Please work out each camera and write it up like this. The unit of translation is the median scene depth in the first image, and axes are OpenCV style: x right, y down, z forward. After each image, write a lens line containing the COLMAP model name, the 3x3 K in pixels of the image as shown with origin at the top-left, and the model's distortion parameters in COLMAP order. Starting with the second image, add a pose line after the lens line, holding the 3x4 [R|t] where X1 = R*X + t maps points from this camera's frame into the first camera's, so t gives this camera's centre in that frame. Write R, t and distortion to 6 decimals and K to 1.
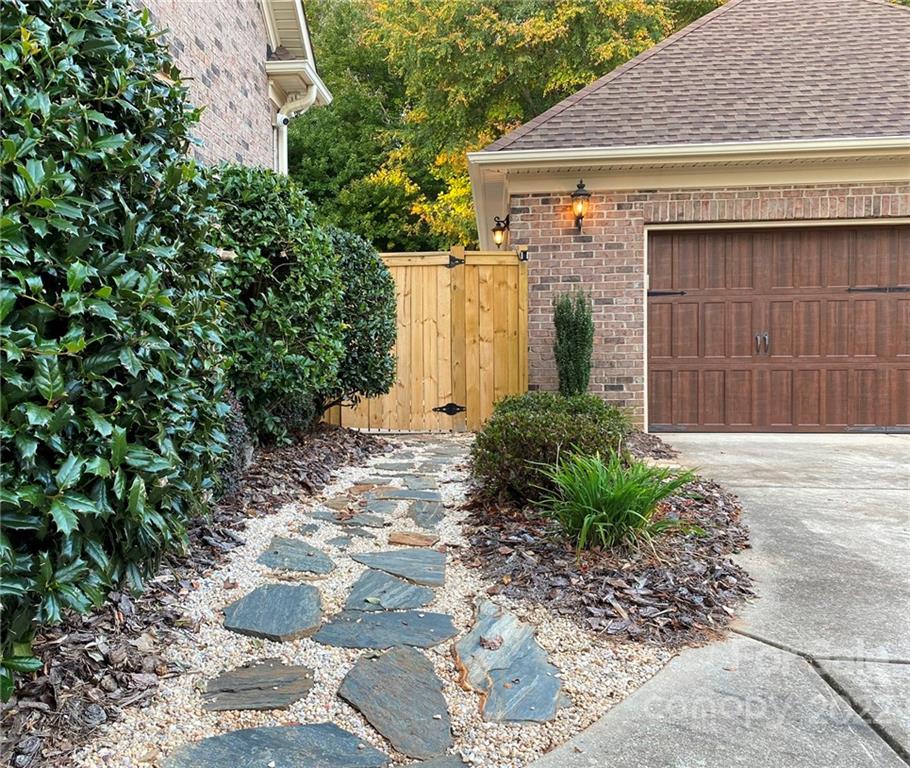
lens RADIAL K [[828.6, 0, 455.0], [0, 828.6, 384.0], [0, 0, 1]] dist [0.002423, -0.001805]
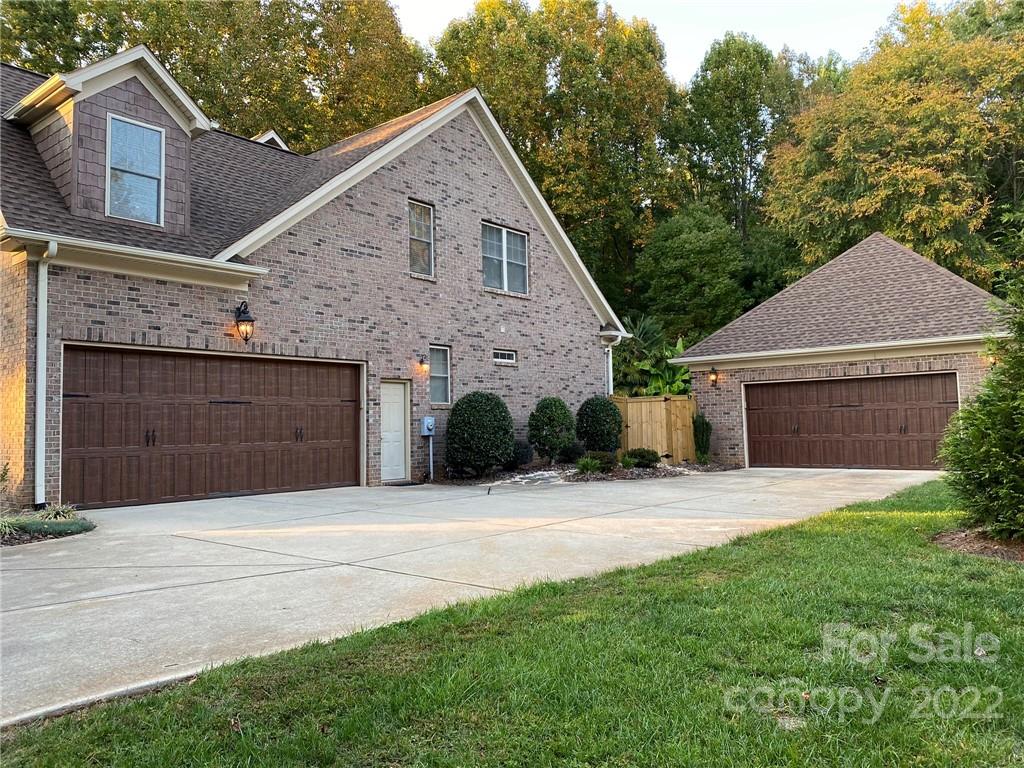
lens RADIAL K [[778.8, 0, 512.0], [0, 778.8, 384.0], [0, 0, 1]] dist [-0.001447, 0.001068]
pose [[0.829939, -0.039226, -0.556474, 0.954027], [-0.008530, 0.996516, -0.082967, 0.011701], [0.557789, 0.073604, 0.826712, -1.296763]]
